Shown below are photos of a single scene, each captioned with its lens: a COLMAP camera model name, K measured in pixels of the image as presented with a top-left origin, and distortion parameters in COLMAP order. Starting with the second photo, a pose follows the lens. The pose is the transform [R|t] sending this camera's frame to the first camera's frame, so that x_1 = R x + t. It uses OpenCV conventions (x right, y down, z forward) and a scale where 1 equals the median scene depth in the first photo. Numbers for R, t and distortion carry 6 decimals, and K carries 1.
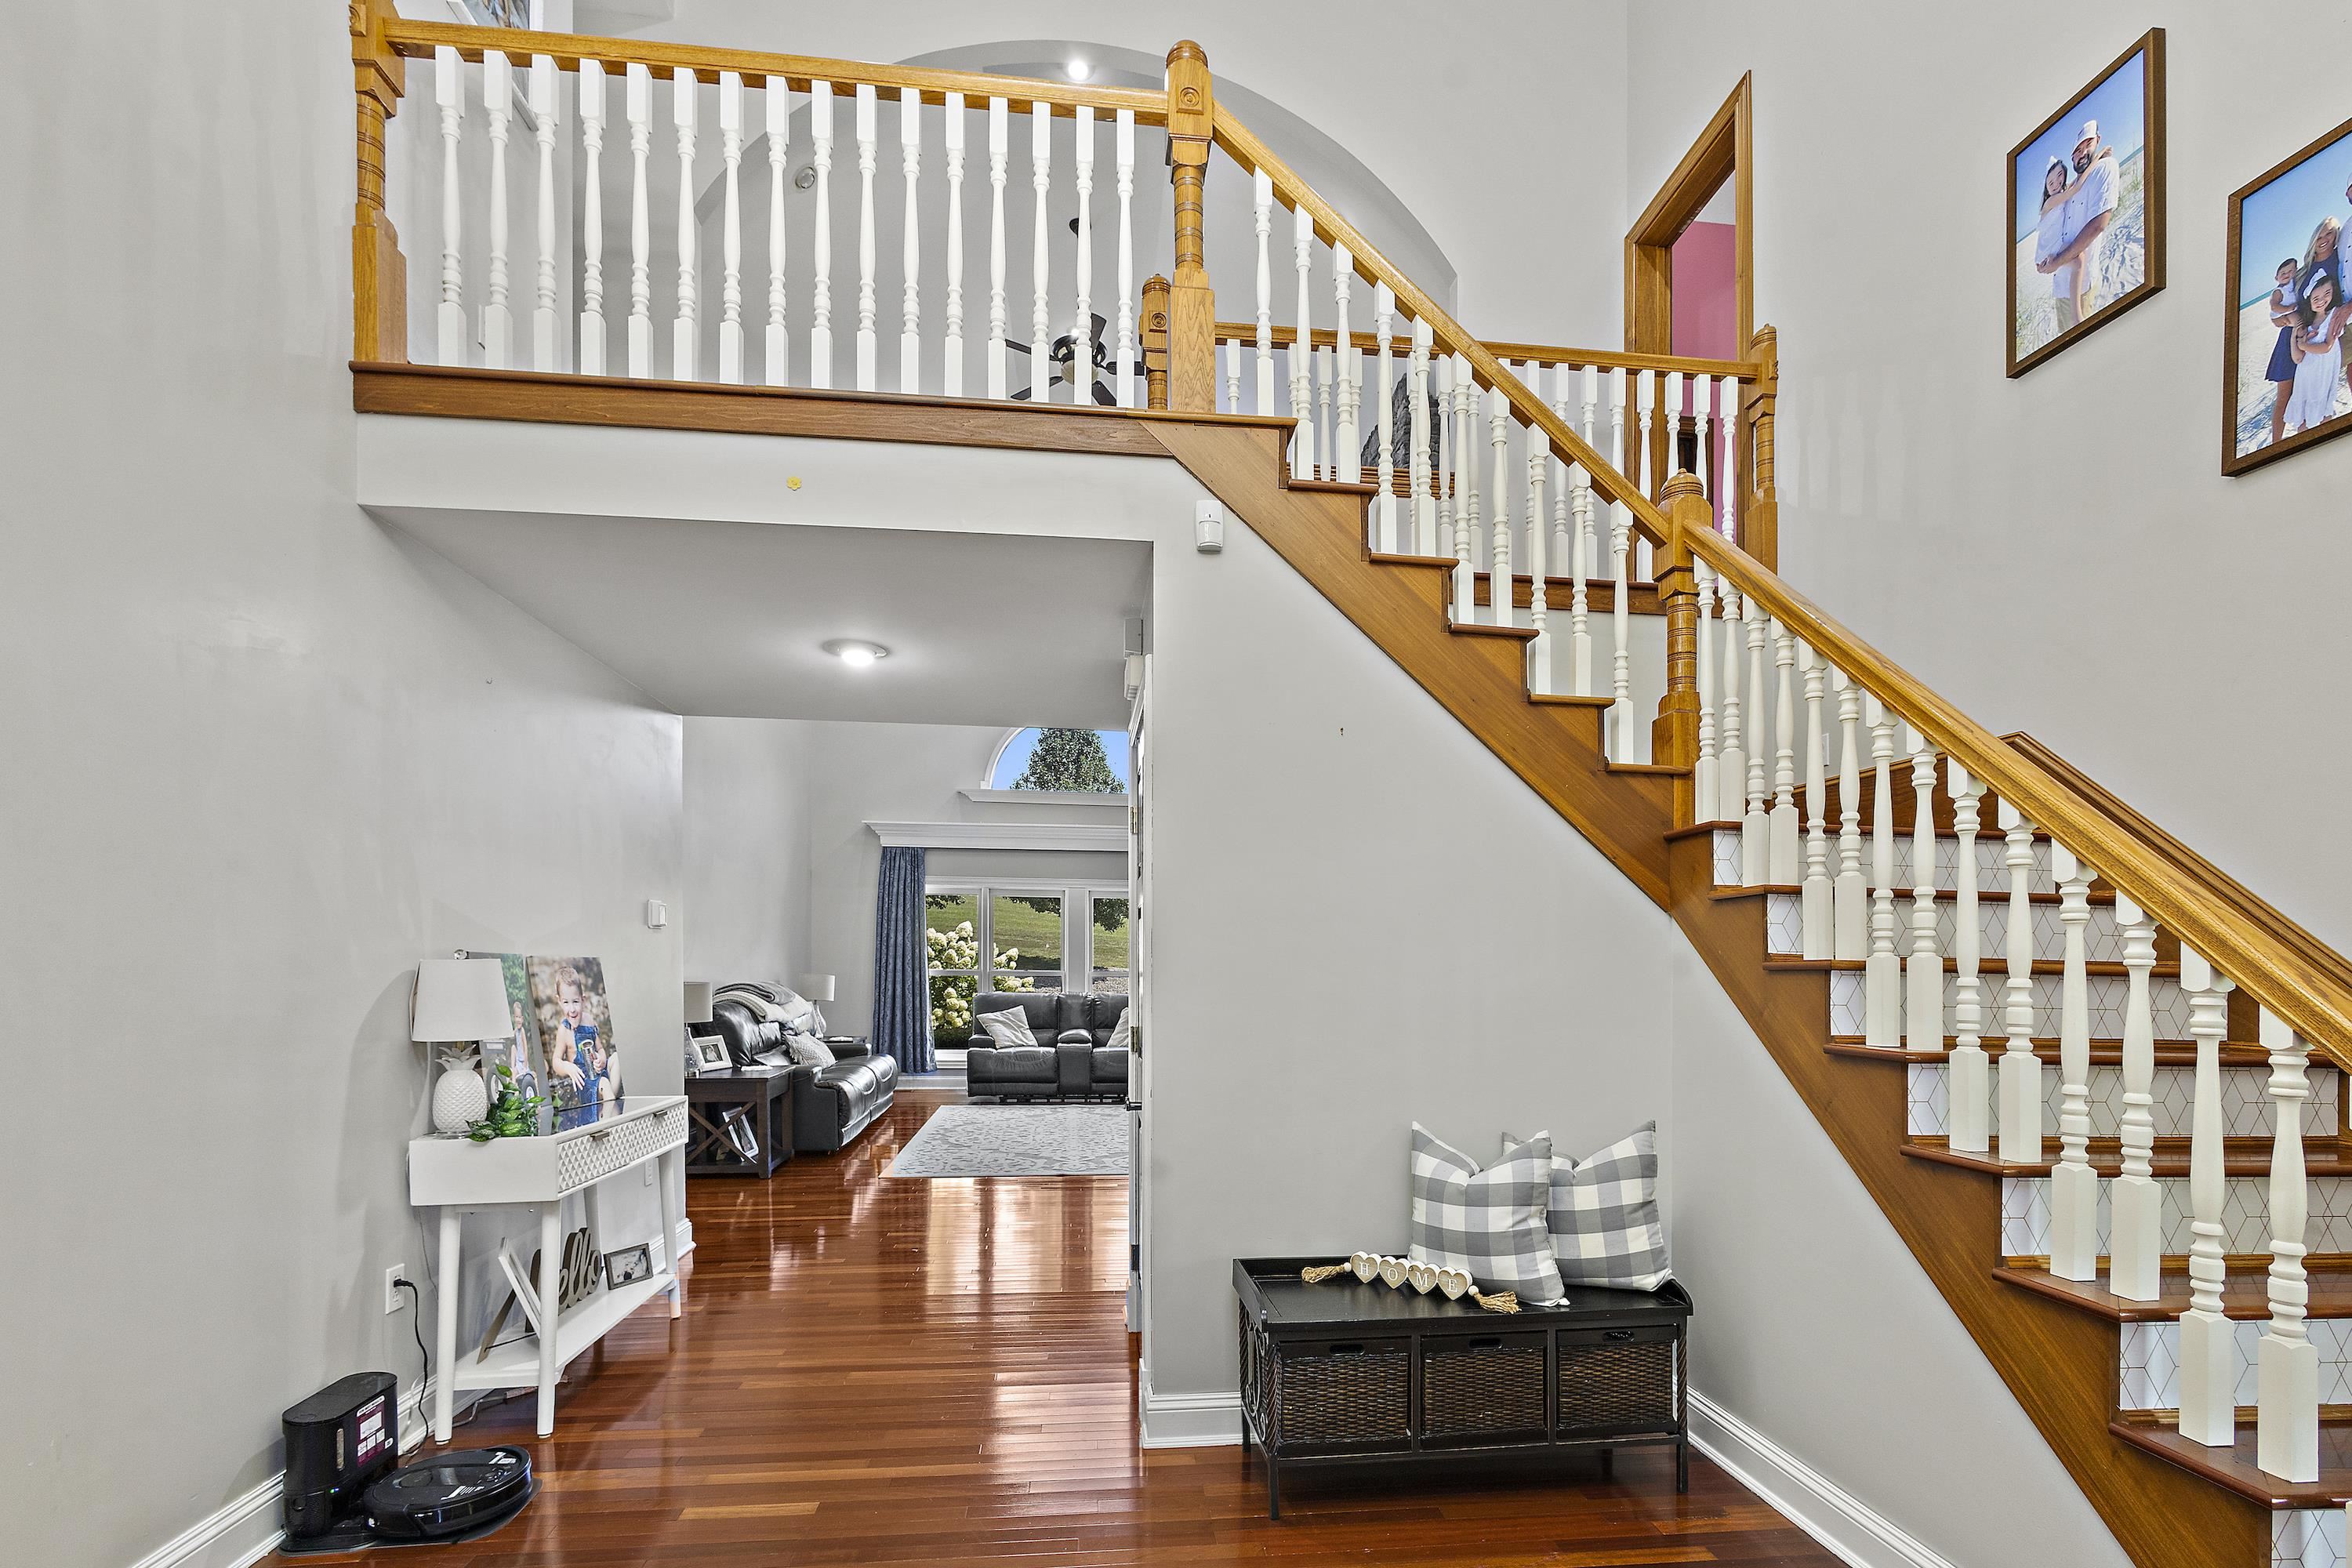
lens RADIAL K [[1077.8, 0, 1156.8], [0, 1077.8, 967.4], [0, 0, 1]] dist [0.000668, -0.002086]
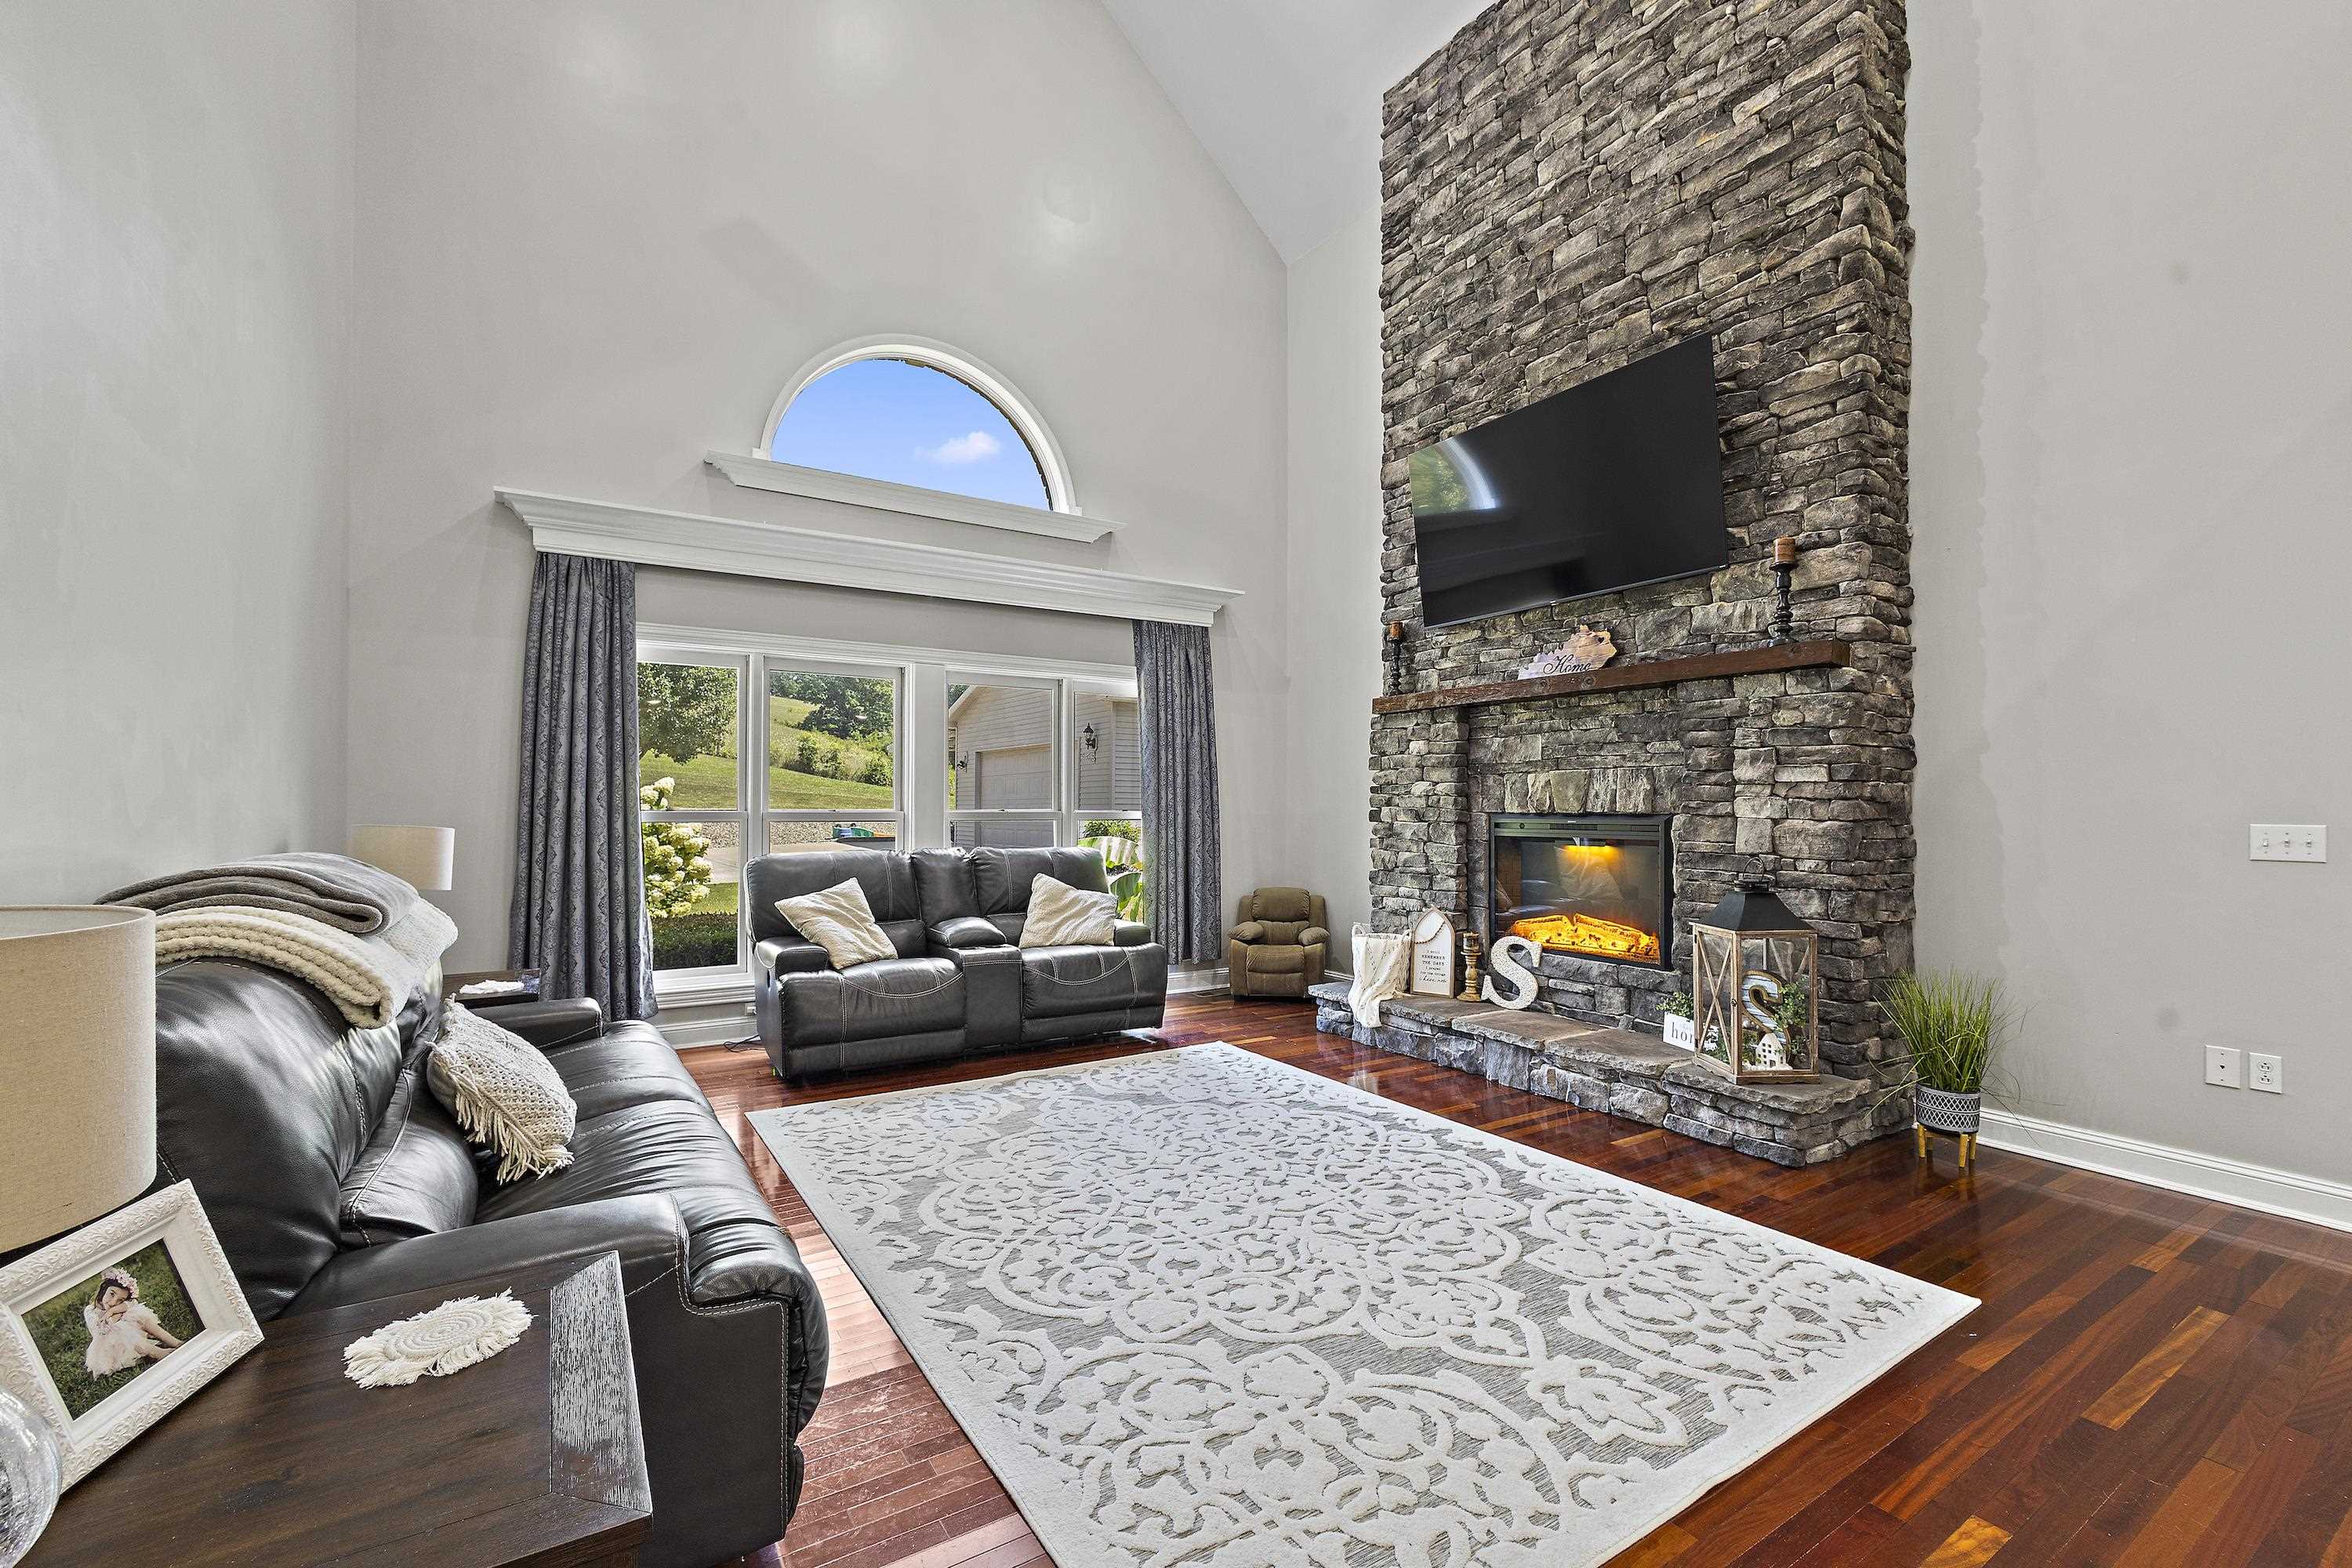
lens RADIAL K [[1040.7, 0, 1158.4], [0, 1040.7, 790.3], [0, 0, 1]] dist [-0.006463, 0.000975]
pose [[0.904950, -0.002132, 0.425512, -0.904124], [0.008344, 0.999884, -0.012735, 0.003954], [-0.425435, 0.015075, 0.904863, 2.119762]]
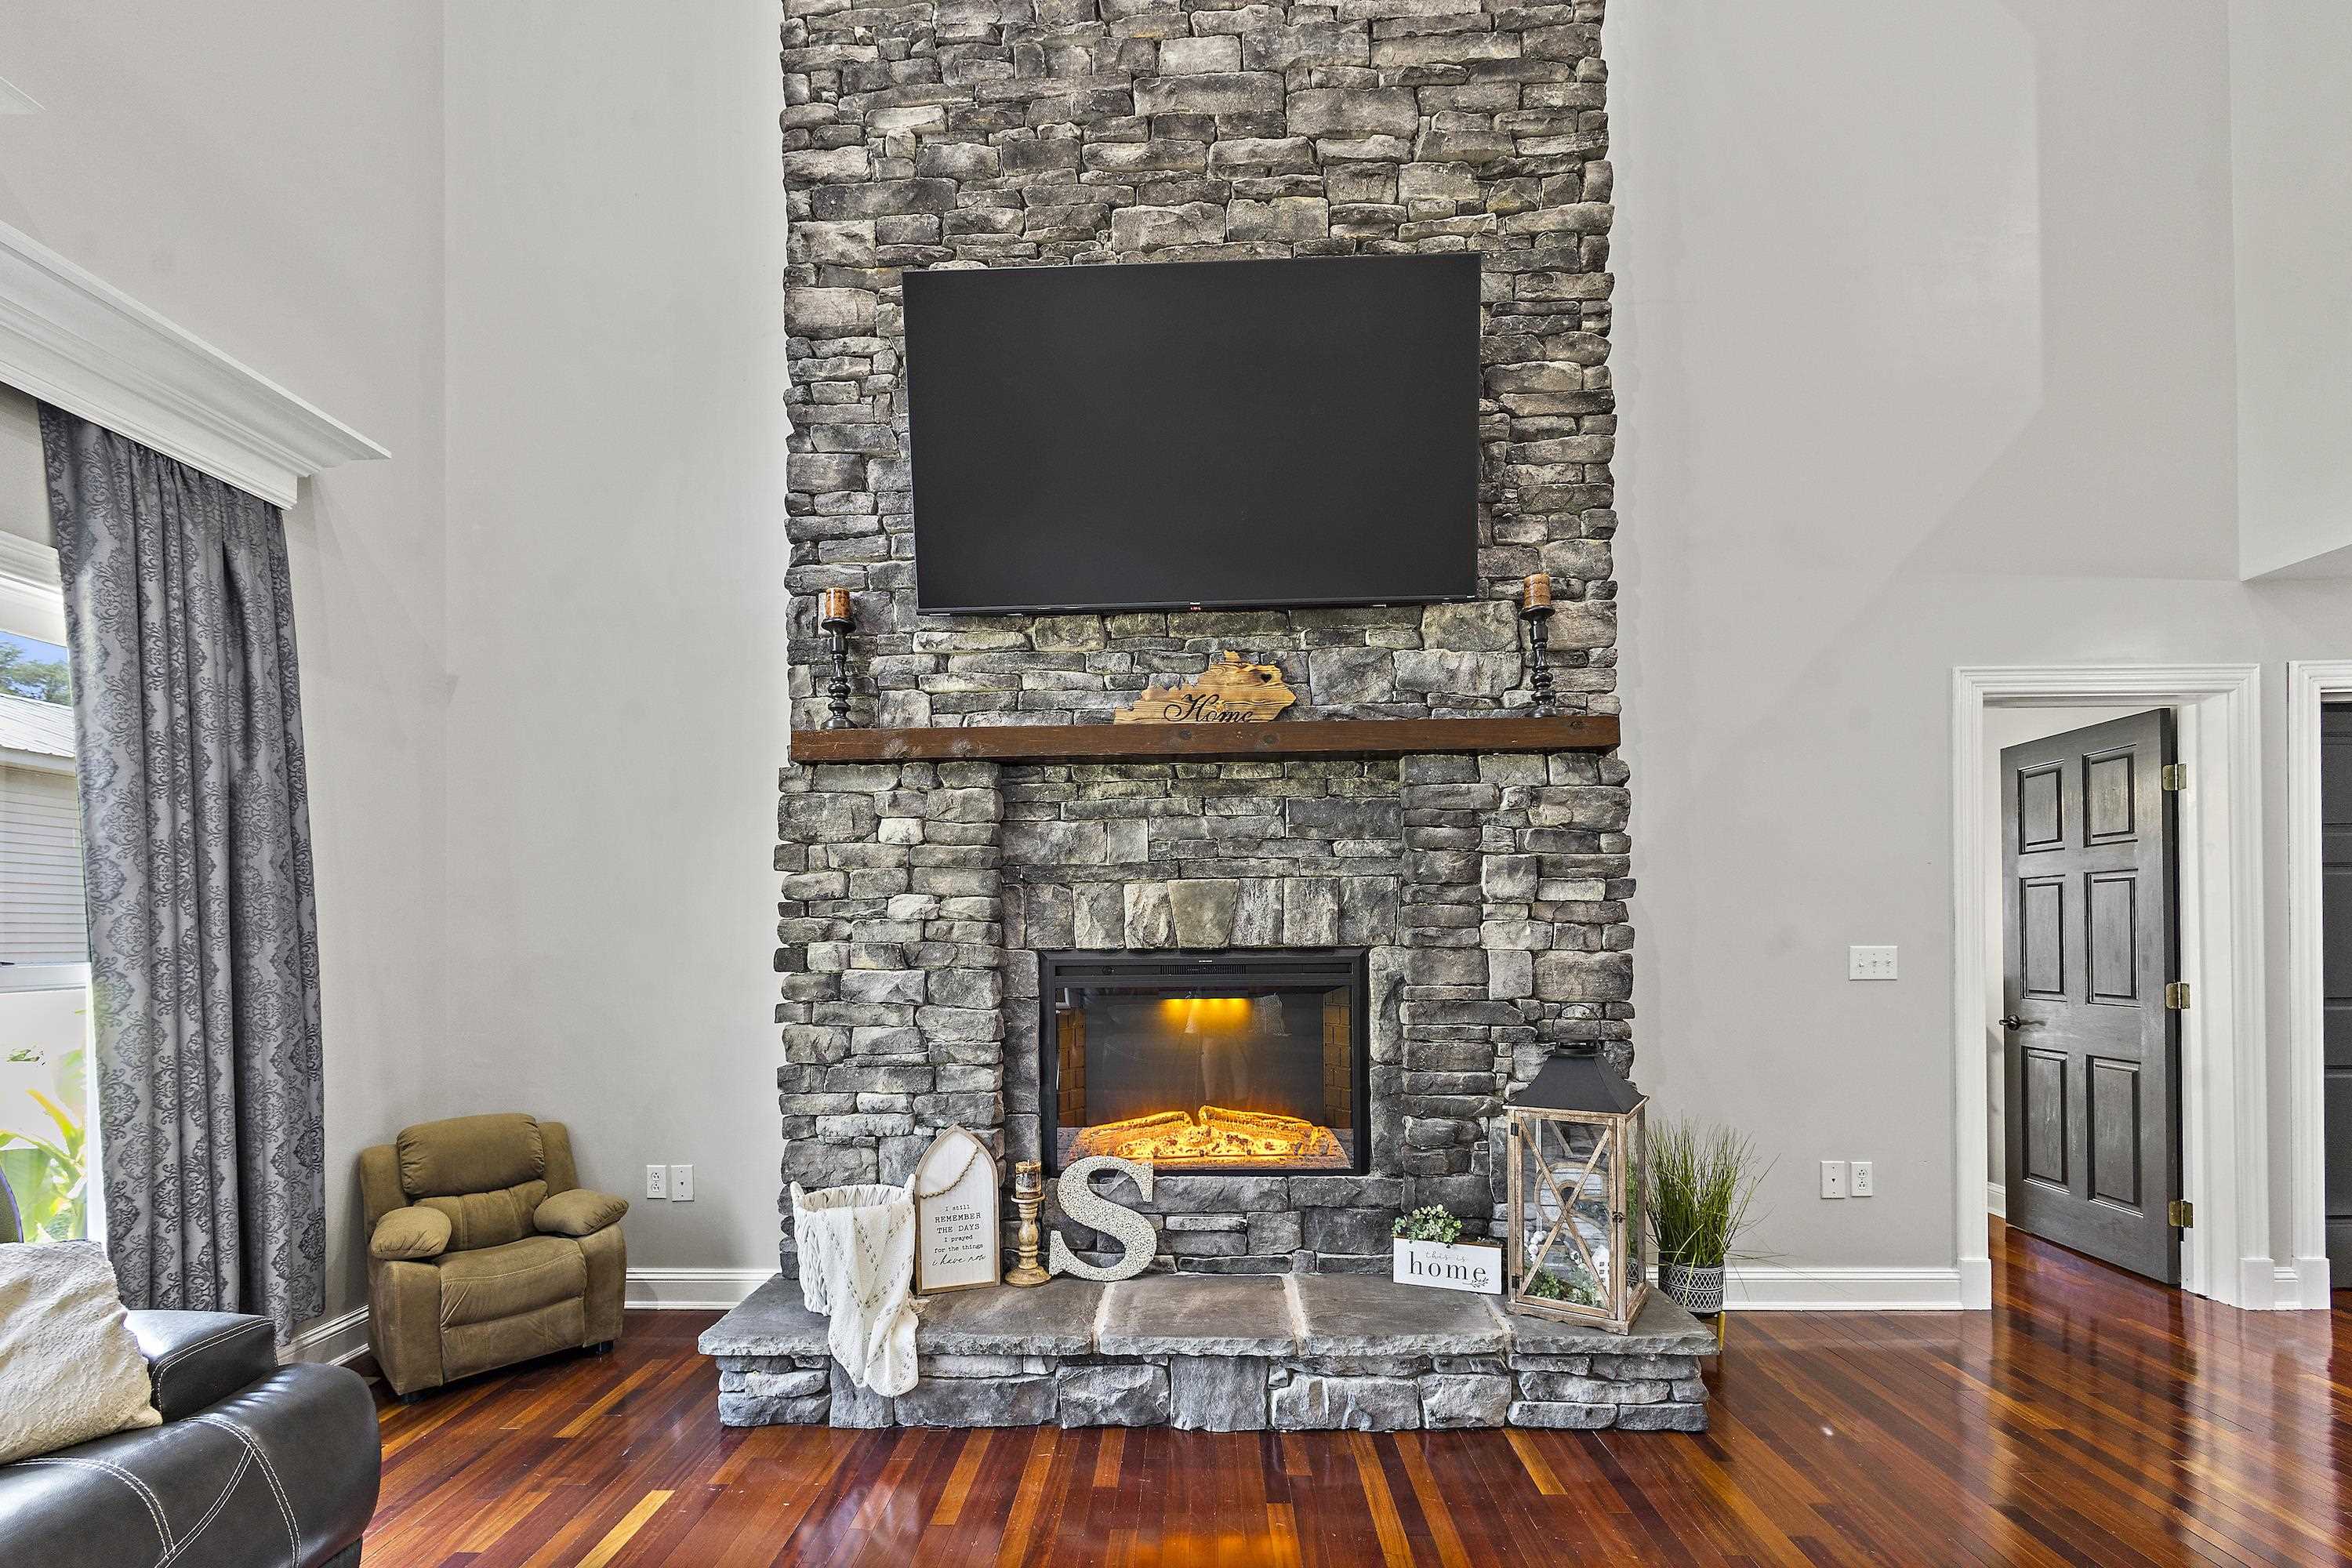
lens RADIAL K [[1040.7, 0, 1124.1], [0, 1040.7, 931.3], [0, 0, 1]] dist [-0.006463, 0.000975]
pose [[0.135082, -0.008223, 0.990800, -0.584894], [0.013345, 0.999890, 0.006479, -0.000349], [-0.990745, 0.012347, 0.135177, 3.570999]]
